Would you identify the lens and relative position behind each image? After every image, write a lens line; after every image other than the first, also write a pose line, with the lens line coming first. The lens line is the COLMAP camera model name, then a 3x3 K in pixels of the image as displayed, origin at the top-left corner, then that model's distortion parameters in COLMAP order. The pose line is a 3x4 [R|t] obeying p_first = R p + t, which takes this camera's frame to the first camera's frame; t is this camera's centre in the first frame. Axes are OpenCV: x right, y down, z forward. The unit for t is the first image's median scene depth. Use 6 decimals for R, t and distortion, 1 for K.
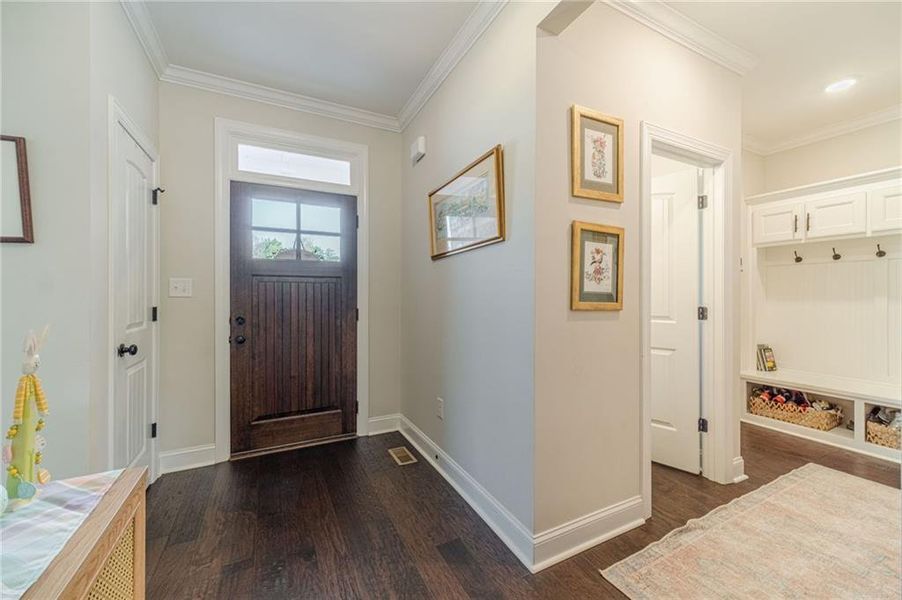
lens RADIAL K [[355.3, 0, 453.0], [0, 355.3, 297.0], [0, 0, 1]] dist [0.014931, -0.000106]
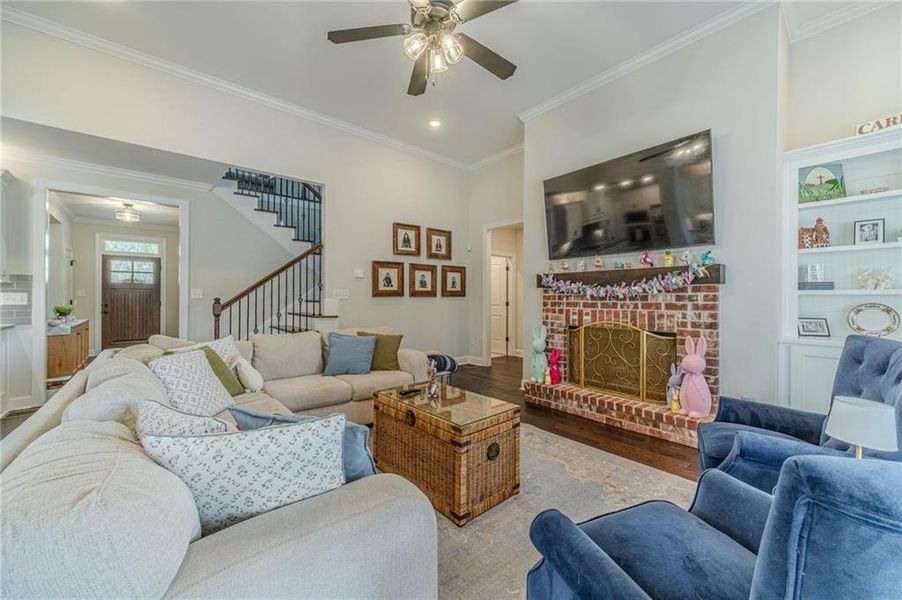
lens RADIAL K [[355.3, 0, 450.4], [0, 355.3, 298.2], [0, 0, 1]] dist [0.014931, -0.000106]
pose [[0.977490, 0.005823, 0.210902, 1.322317], [-0.005217, 0.999981, -0.003430, 0.006096], [-0.210918, 0.002253, 0.977501, -2.125367]]
